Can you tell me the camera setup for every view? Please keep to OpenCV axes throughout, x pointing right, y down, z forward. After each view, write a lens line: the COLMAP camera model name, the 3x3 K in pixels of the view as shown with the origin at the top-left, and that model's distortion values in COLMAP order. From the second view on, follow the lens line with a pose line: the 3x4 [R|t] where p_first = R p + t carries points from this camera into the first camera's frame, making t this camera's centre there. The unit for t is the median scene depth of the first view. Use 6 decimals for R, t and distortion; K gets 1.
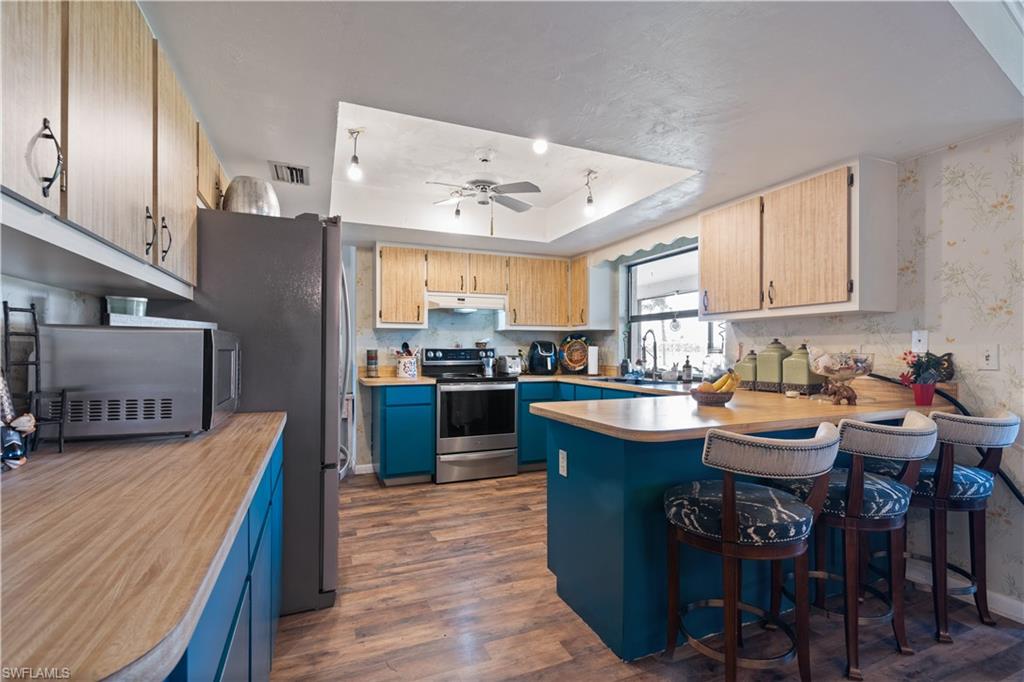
lens RADIAL K [[472.3, 0, 512.6], [0, 472.3, 345.4], [0, 0, 1]] dist [0.000918, -0.000483]
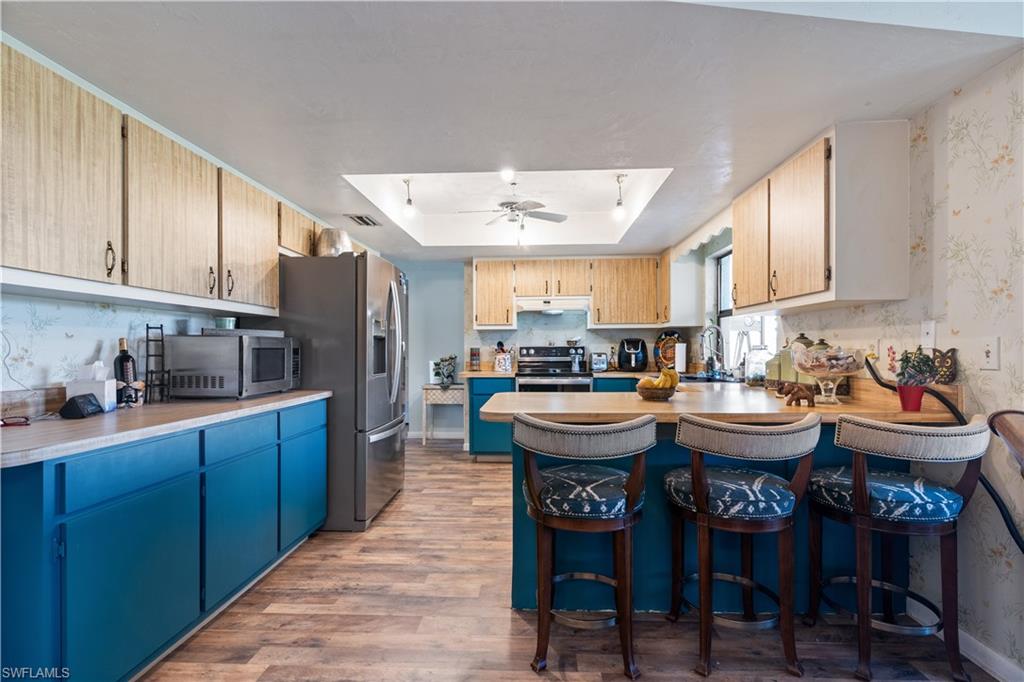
lens RADIAL K [[472.3, 0, 521.3], [0, 472.3, 345.1], [0, 0, 1]] dist [0.000918, -0.000483]
pose [[0.900744, -0.007303, -0.434290, 0.552422], [0.008872, 0.999959, 0.001587, 0.002398], [0.434260, -0.005283, 0.900772, -0.043864]]
